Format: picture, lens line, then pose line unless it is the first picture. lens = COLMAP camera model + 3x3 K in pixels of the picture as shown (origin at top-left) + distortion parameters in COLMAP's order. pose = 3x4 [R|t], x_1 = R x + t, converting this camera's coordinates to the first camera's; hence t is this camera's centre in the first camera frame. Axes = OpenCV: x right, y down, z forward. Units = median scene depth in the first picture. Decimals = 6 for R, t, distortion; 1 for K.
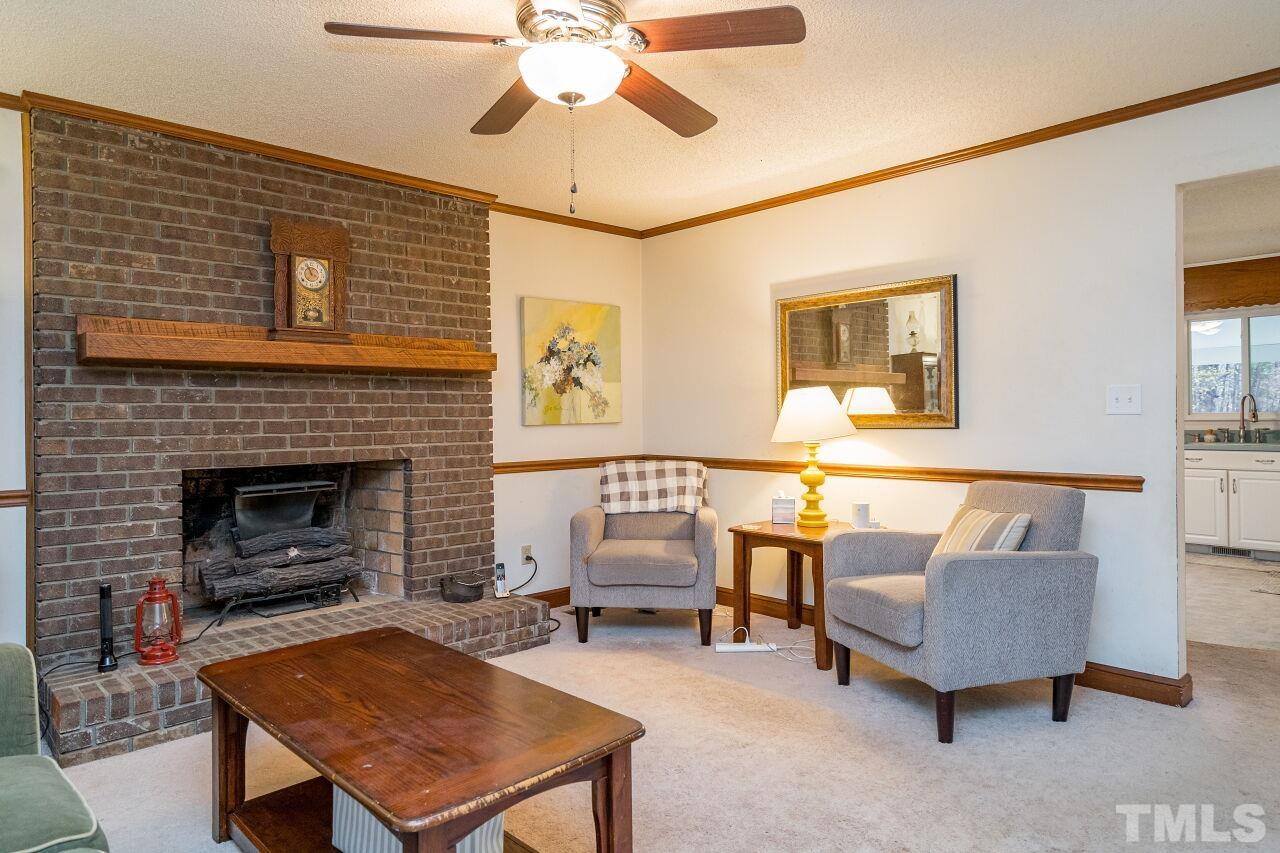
lens RADIAL K [[745.7, 0, 639.5], [0, 745.7, 417.9], [0, 0, 1]] dist [0.001669, -0.001518]
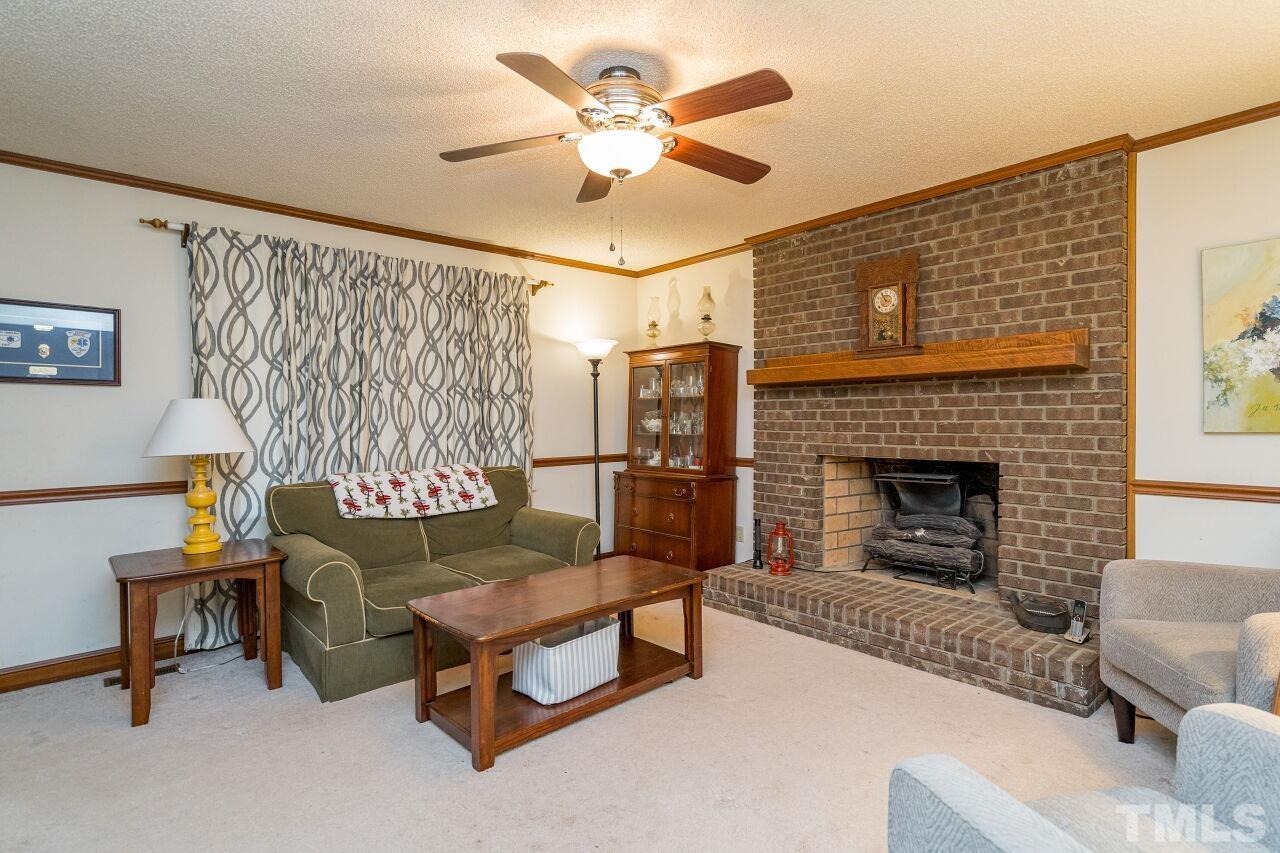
lens RADIAL K [[625.0, 0, 643.7], [0, 625.0, 426.7], [0, 0, 1]] dist [0.002926, 0.000318]
pose [[-0.002288, 0.025156, -0.999681, 0.546907], [0.005065, 0.999671, 0.025144, -0.016187], [0.999985, -0.005006, -0.002415, 0.582681]]
